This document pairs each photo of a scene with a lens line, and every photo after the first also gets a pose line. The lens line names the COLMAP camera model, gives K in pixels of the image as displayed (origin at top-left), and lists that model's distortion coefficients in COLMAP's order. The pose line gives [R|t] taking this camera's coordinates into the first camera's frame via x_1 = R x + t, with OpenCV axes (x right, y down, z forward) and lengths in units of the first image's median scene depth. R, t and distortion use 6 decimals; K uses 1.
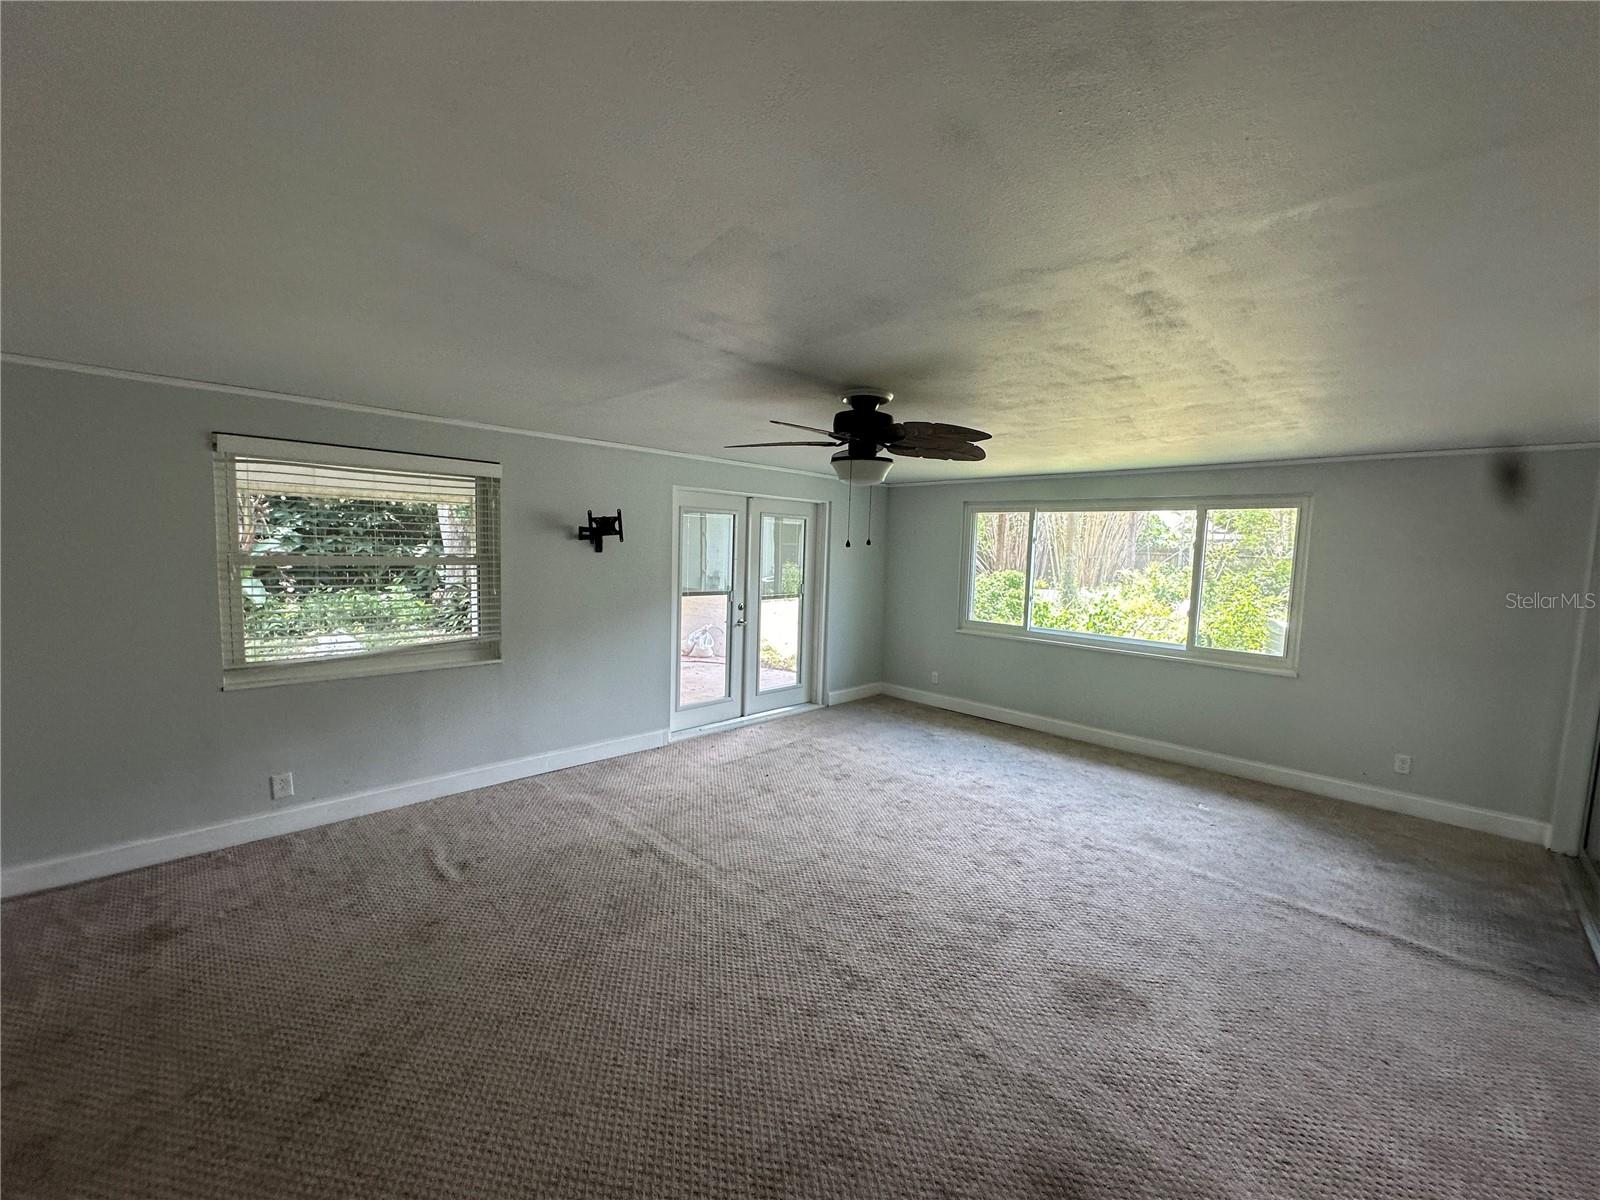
lens RADIAL K [[637.2, 0, 798.2], [0, 637.2, 602.3], [0, 0, 1]] dist [-0.002360, 0.000044]
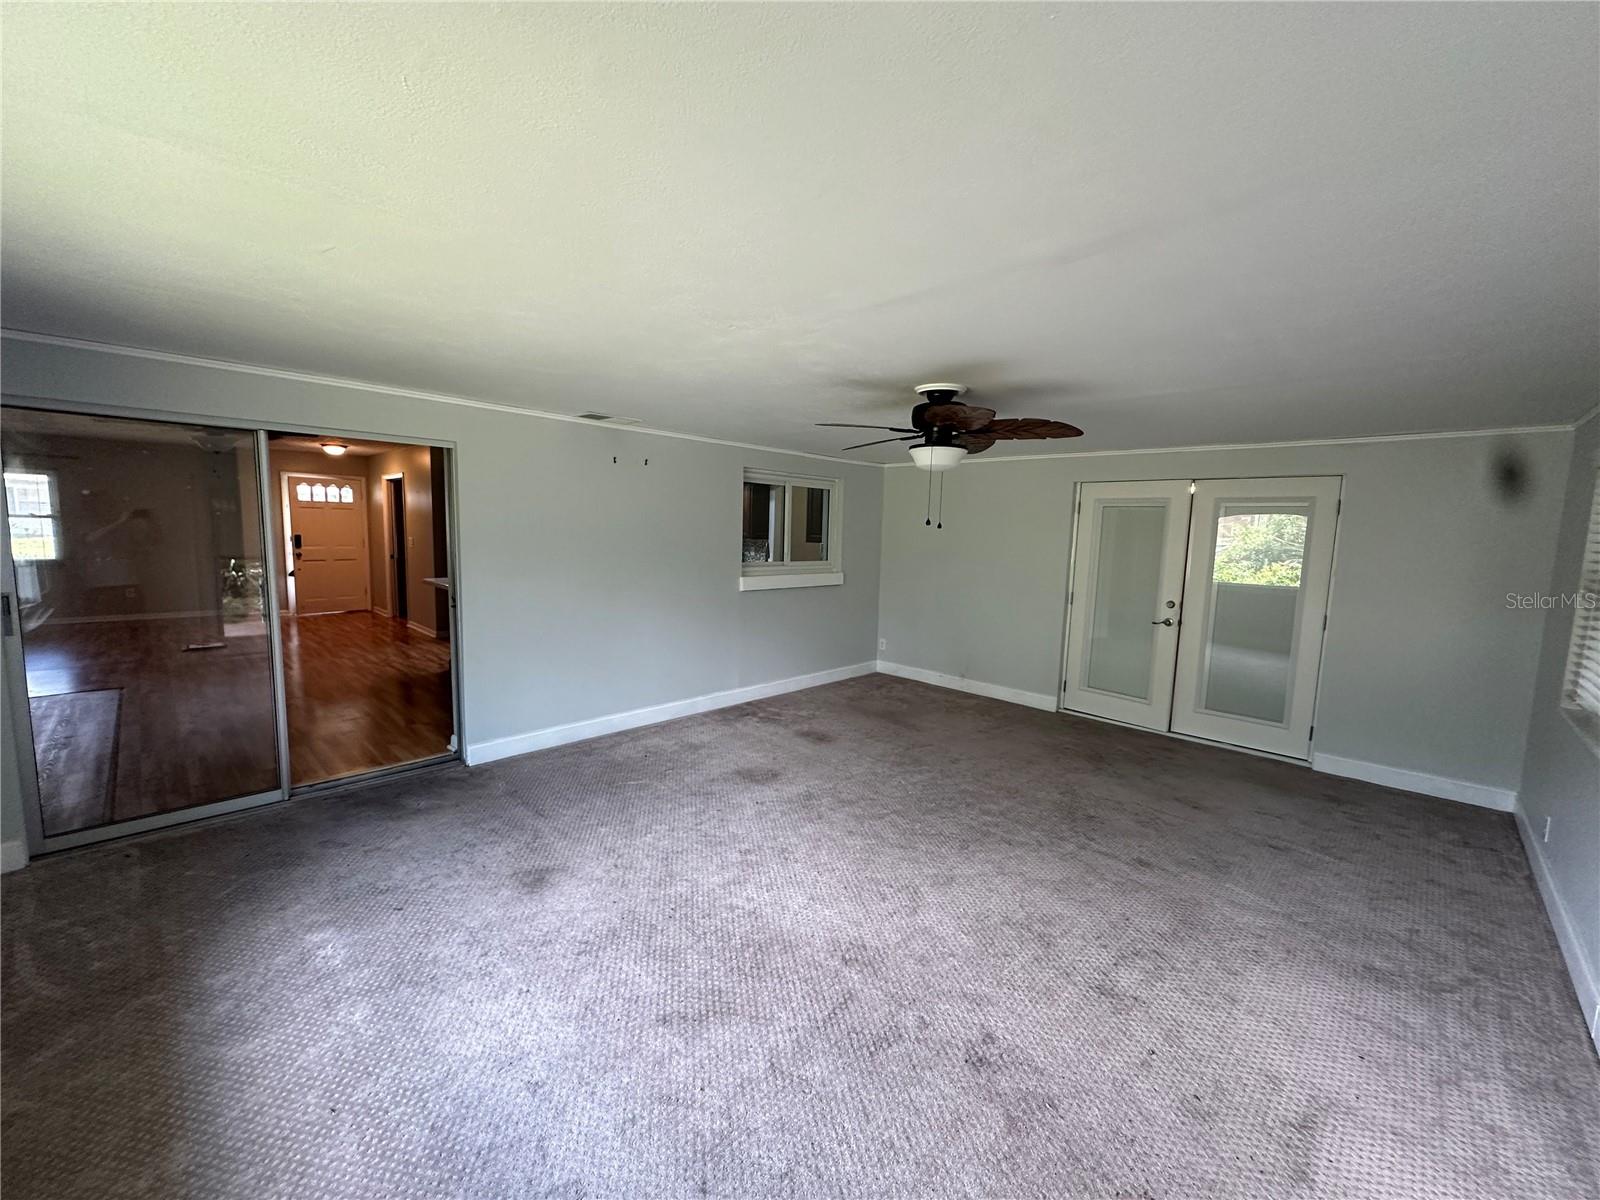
lens RADIAL K [[637.2, 0, 798.2], [0, 637.2, 602.3], [0, 0, 1]] dist [-0.002360, 0.000044]
pose [[-0.998149, -0.057243, -0.020529, 0.279421], [-0.060183, 0.978279, 0.198366, -0.135267], [0.008728, 0.199235, -0.979913, 1.712651]]
